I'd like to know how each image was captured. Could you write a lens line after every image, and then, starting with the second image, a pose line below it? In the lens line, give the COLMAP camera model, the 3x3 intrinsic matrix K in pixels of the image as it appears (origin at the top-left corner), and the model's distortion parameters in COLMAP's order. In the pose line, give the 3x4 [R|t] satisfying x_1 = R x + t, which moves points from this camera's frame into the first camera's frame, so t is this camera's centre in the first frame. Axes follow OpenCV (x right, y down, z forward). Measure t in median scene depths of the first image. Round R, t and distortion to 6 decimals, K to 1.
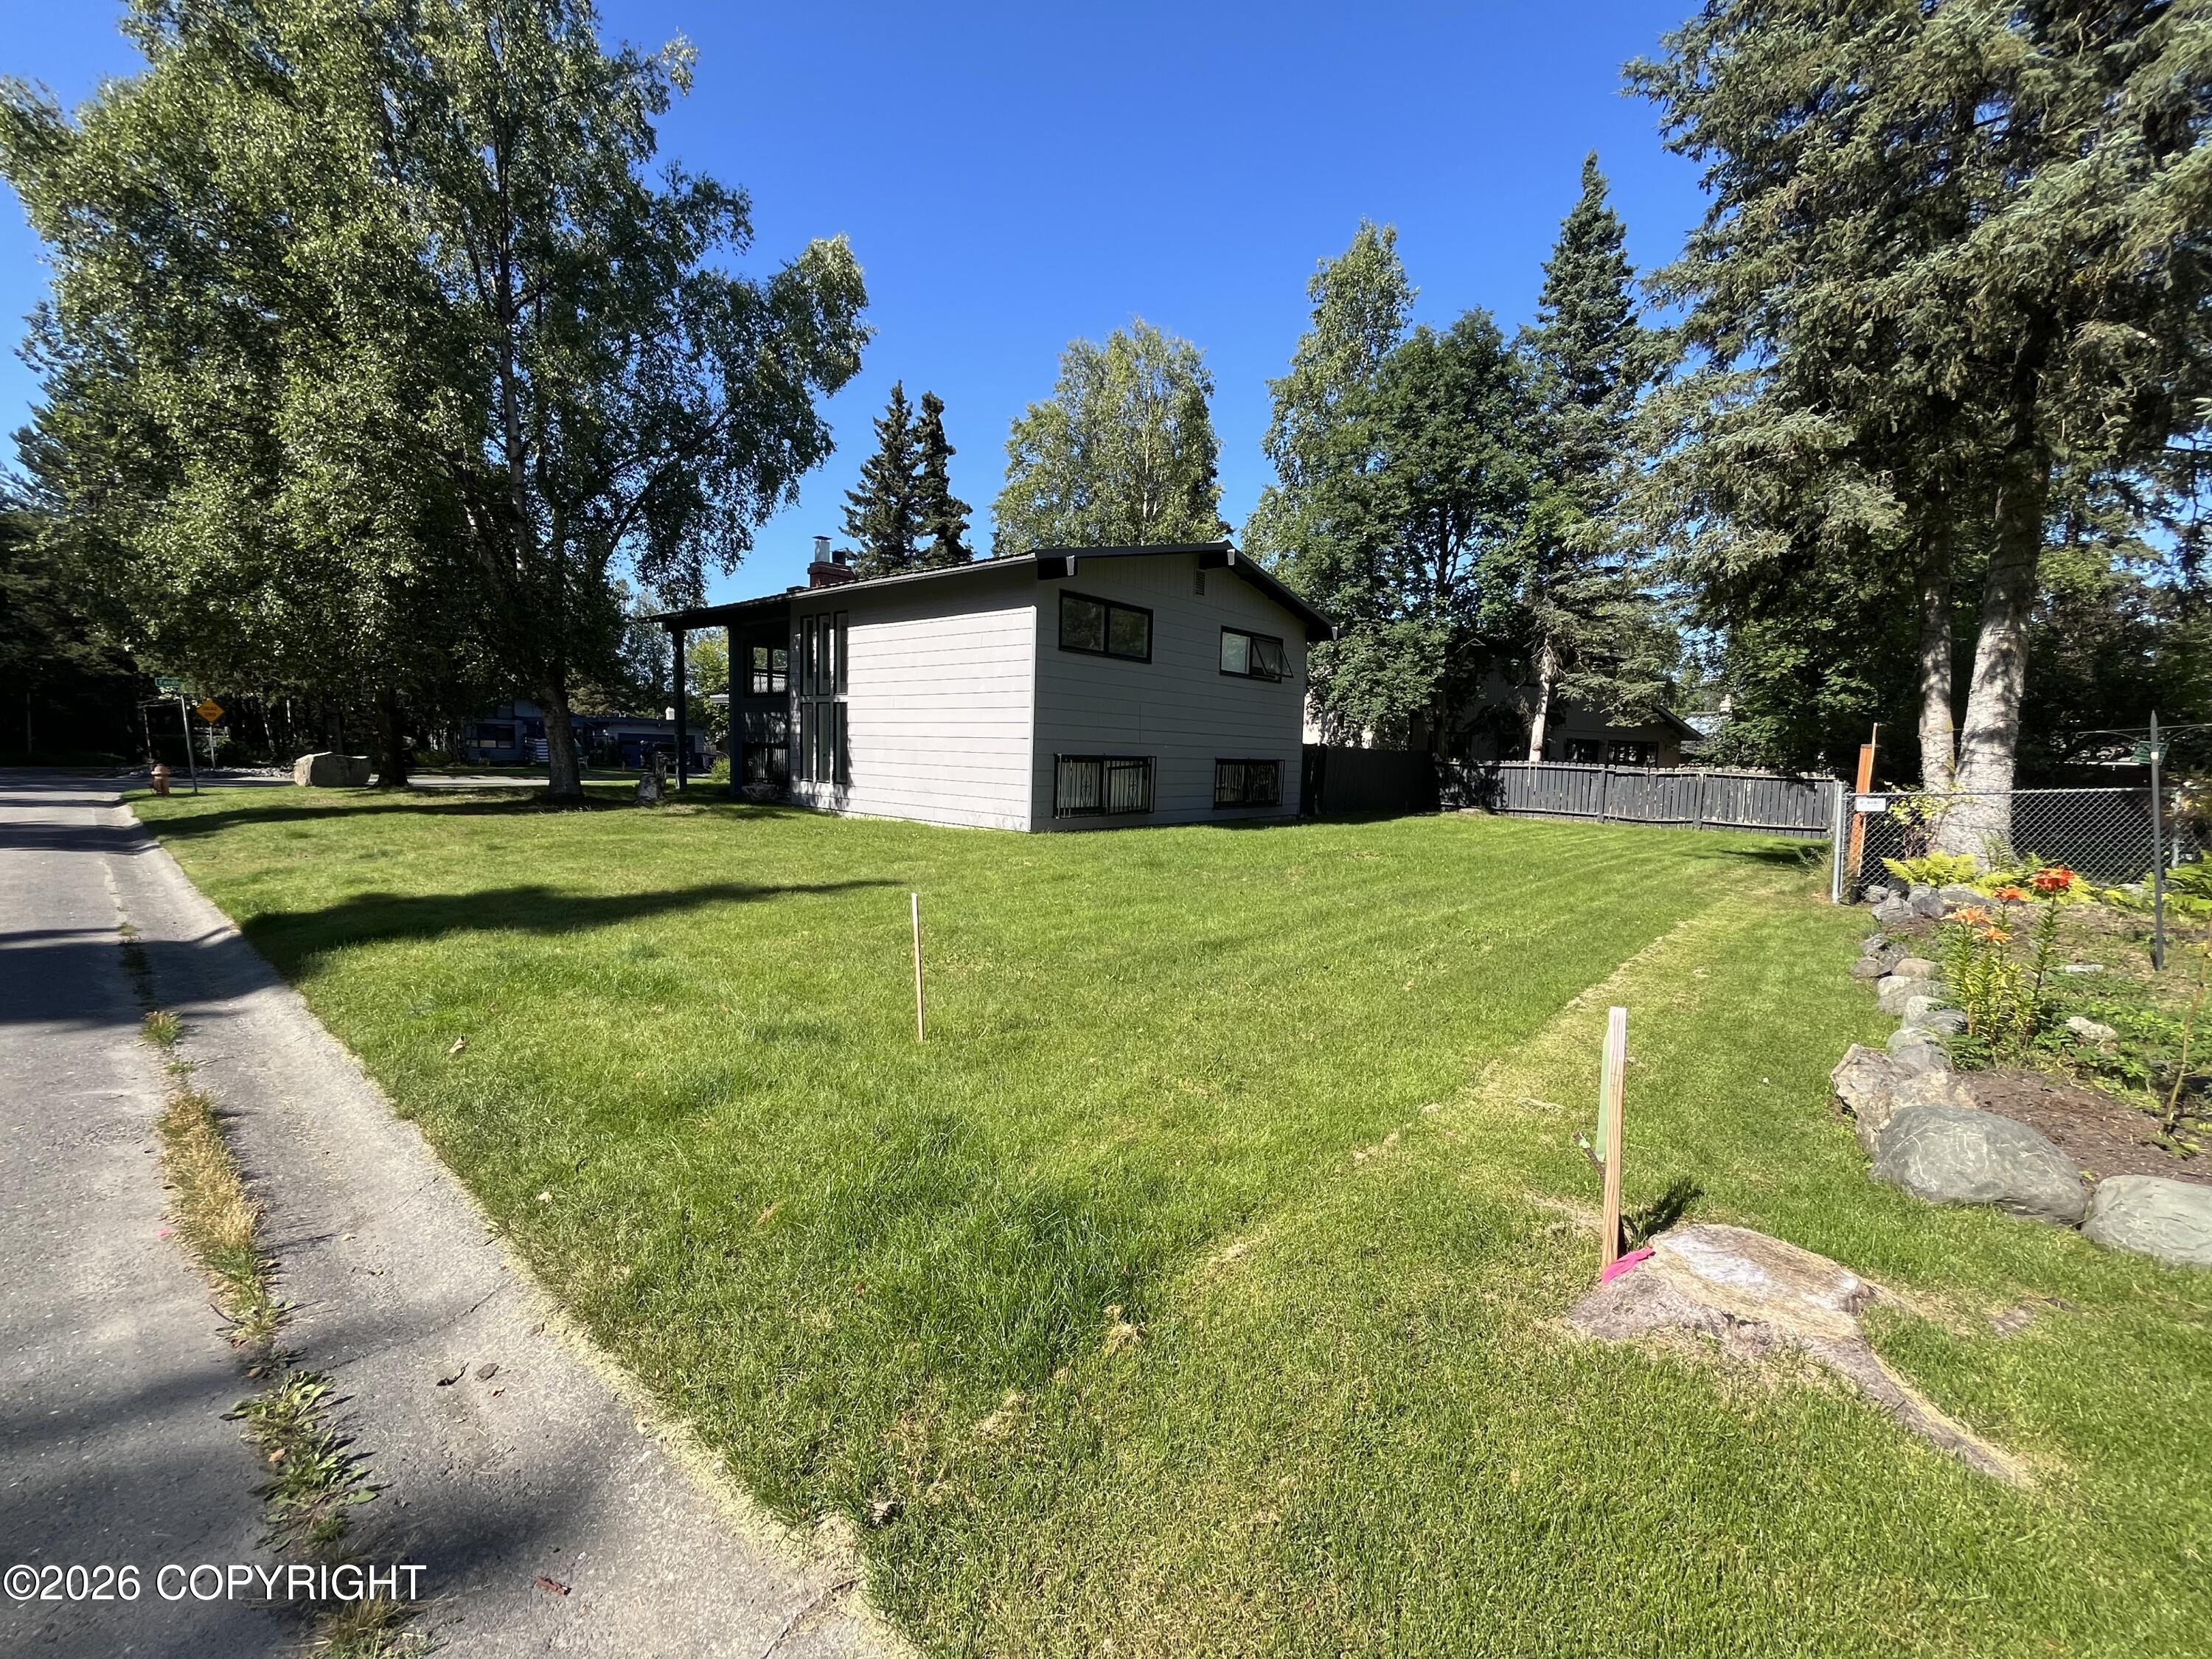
lens RADIAL K [[895.9, 0, 1091.2], [0, 895.9, 839.4], [0, 0, 1]] dist [-0.000108, -0.000453]
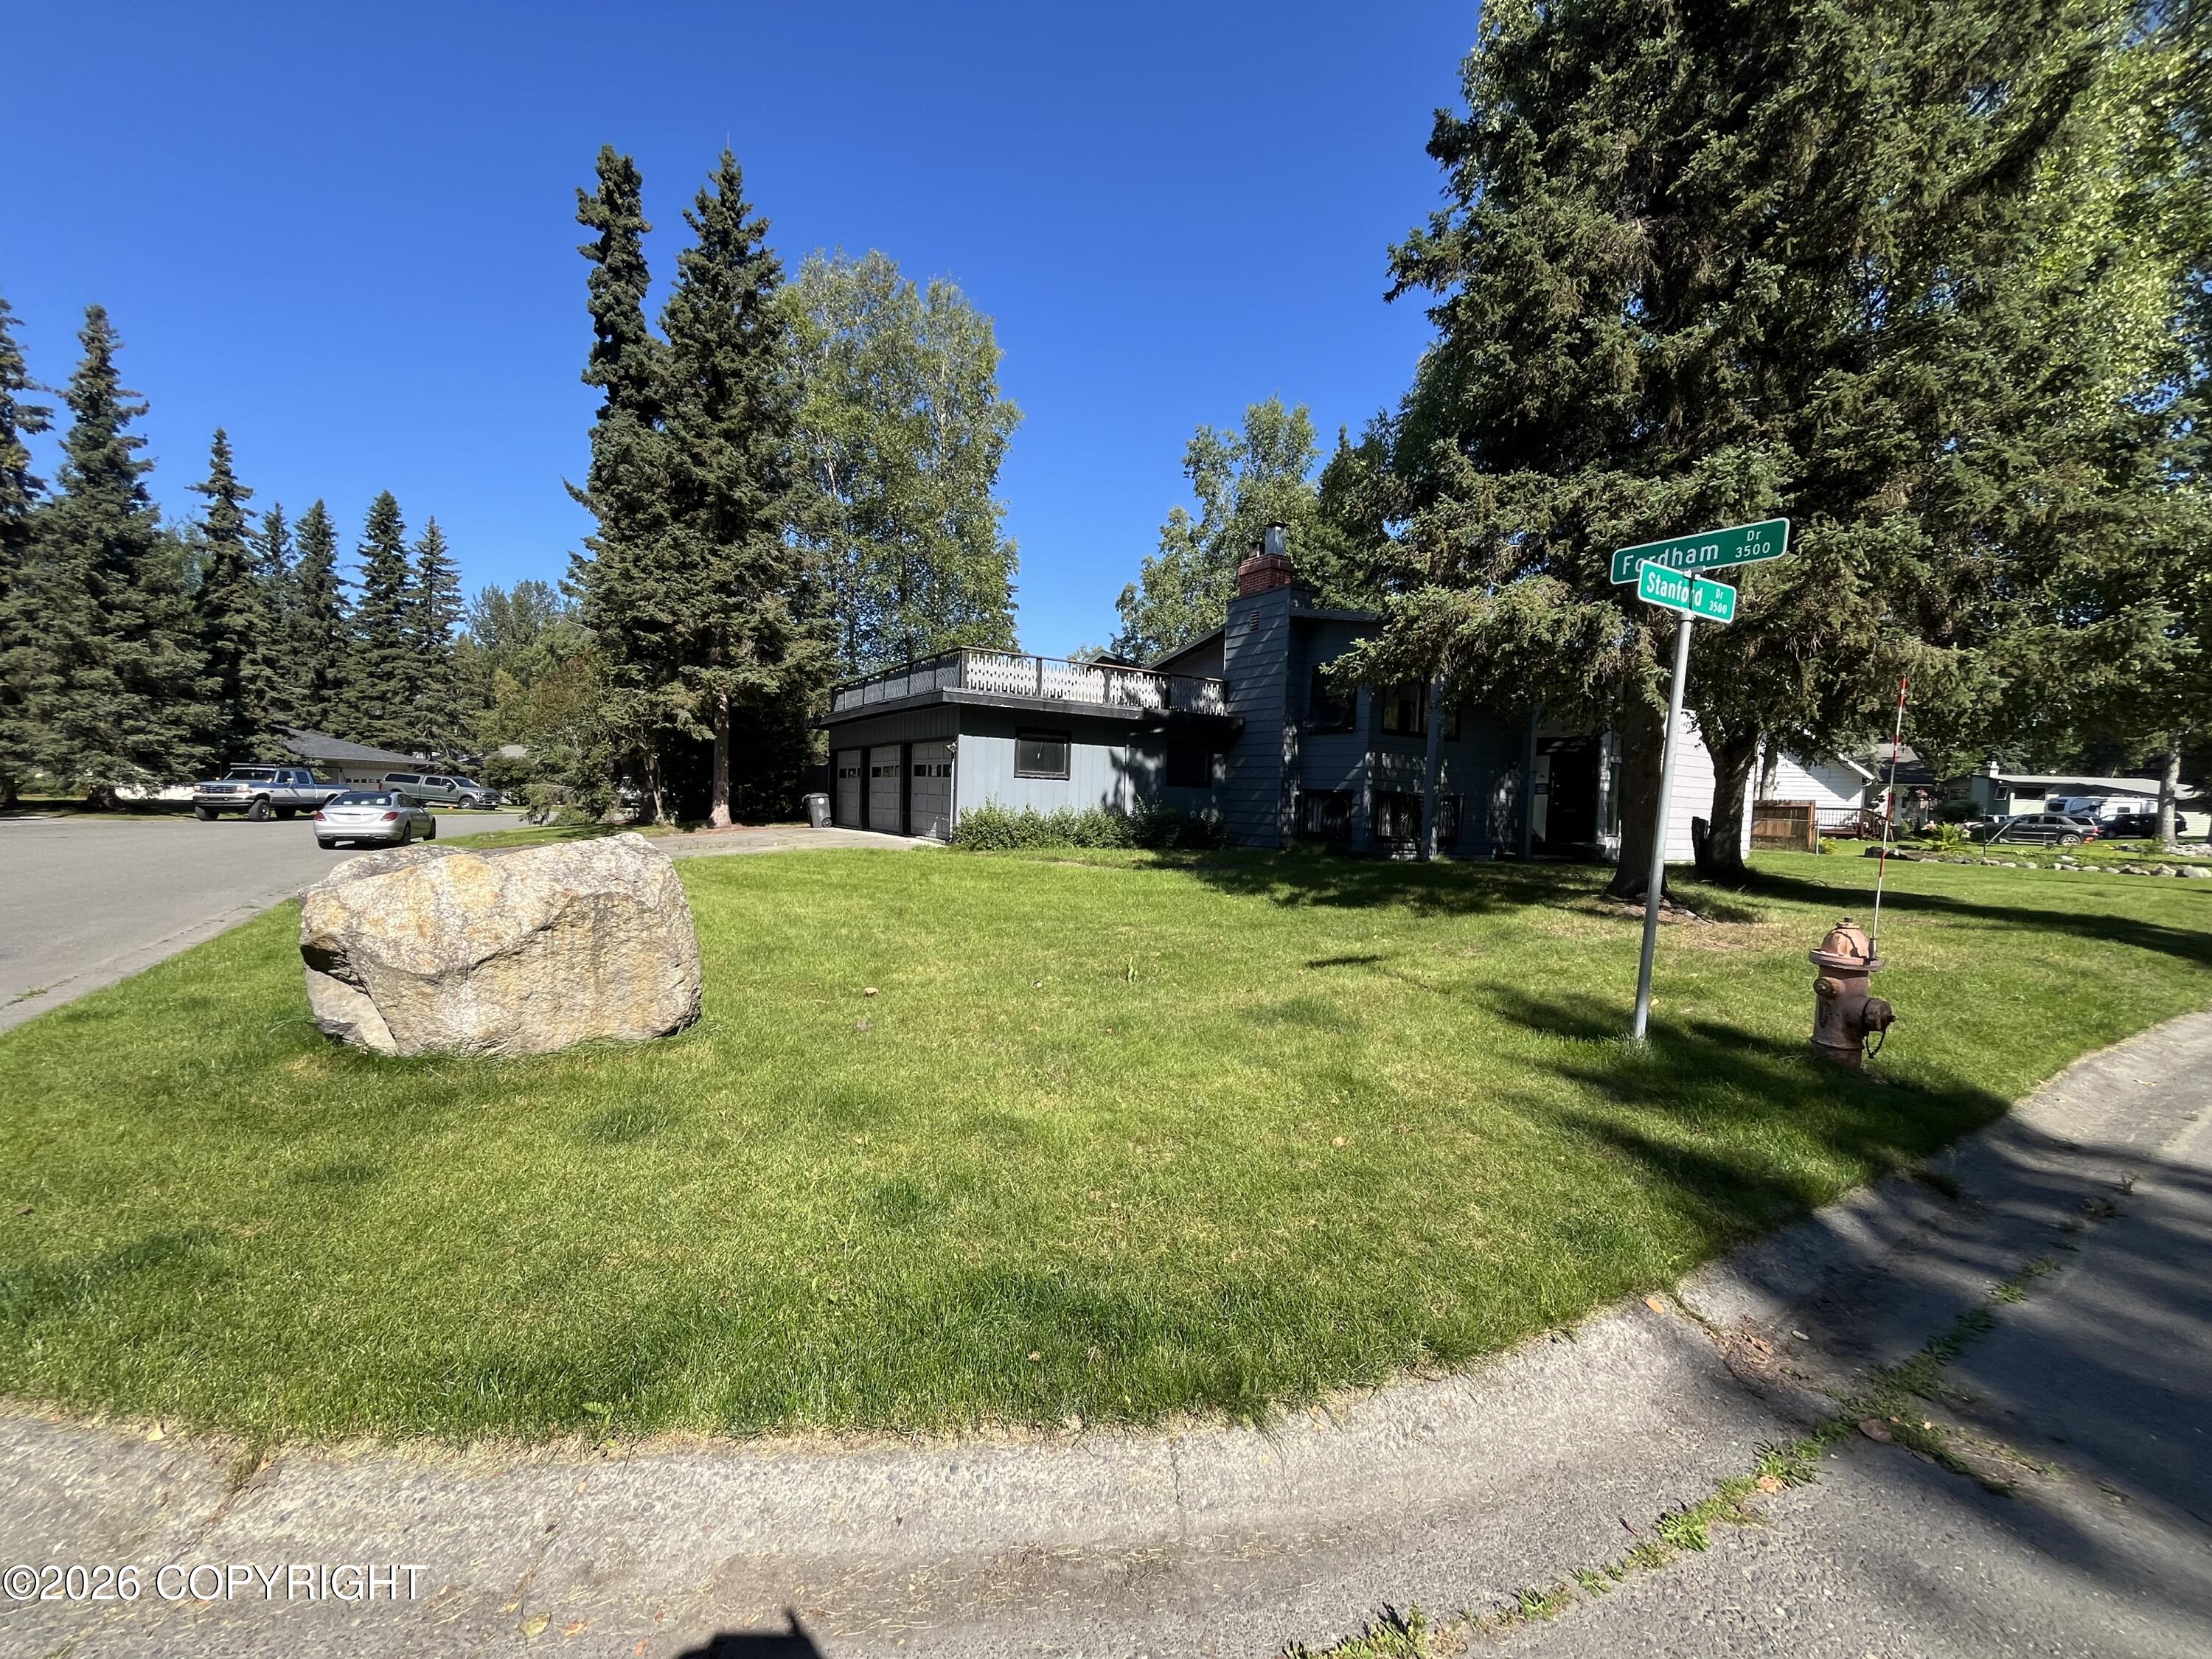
lens RADIAL K [[895.9, 0, 1091.2], [0, 895.9, 839.4], [0, 0, 1]] dist [-0.000108, -0.000453]
pose [[0.316262, -0.054420, 0.947110, -1.566845], [0.063775, 0.997314, 0.036009, -0.144831], [-0.946526, 0.049013, 0.318883, 1.298451]]
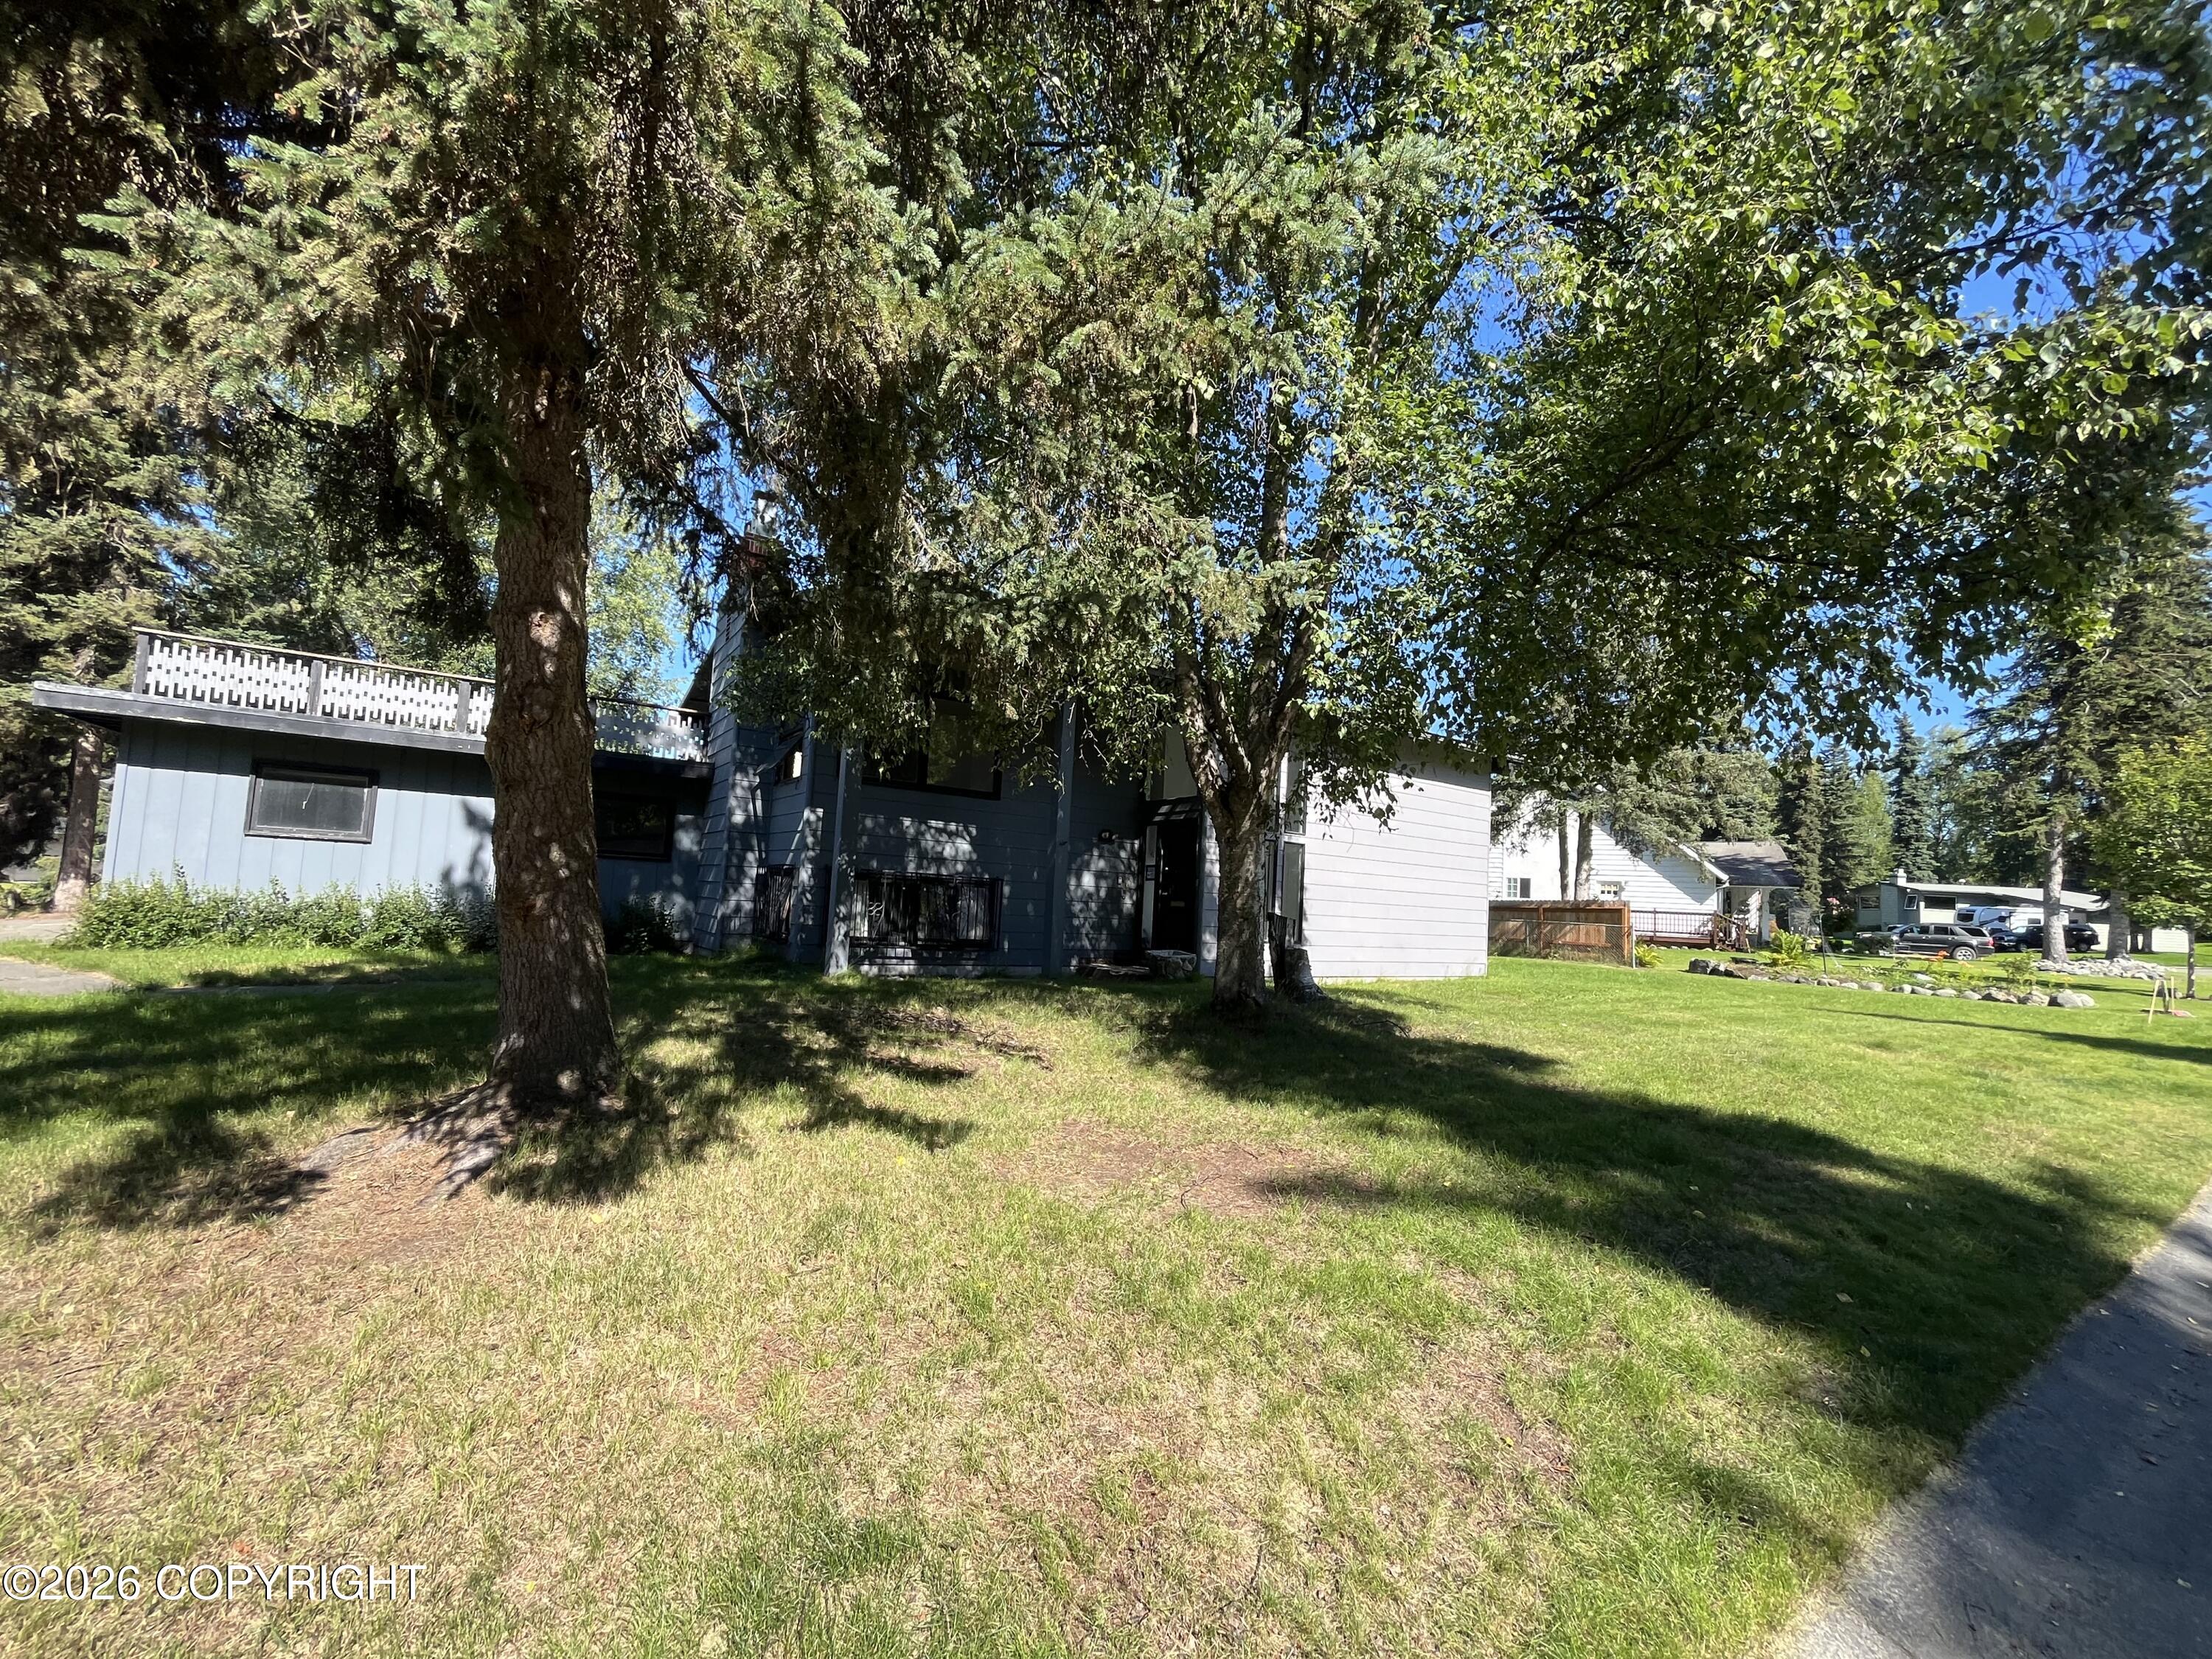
lens RADIAL K [[895.9, 0, 1091.2], [0, 895.9, 839.4], [0, 0, 1]] dist [-0.000108, -0.000453]
pose [[0.284227, 0.054705, 0.957195, -1.092125], [0.048097, 0.996300, -0.071221, -0.106586], [-0.957550, 0.066281, 0.280544, 0.941098]]
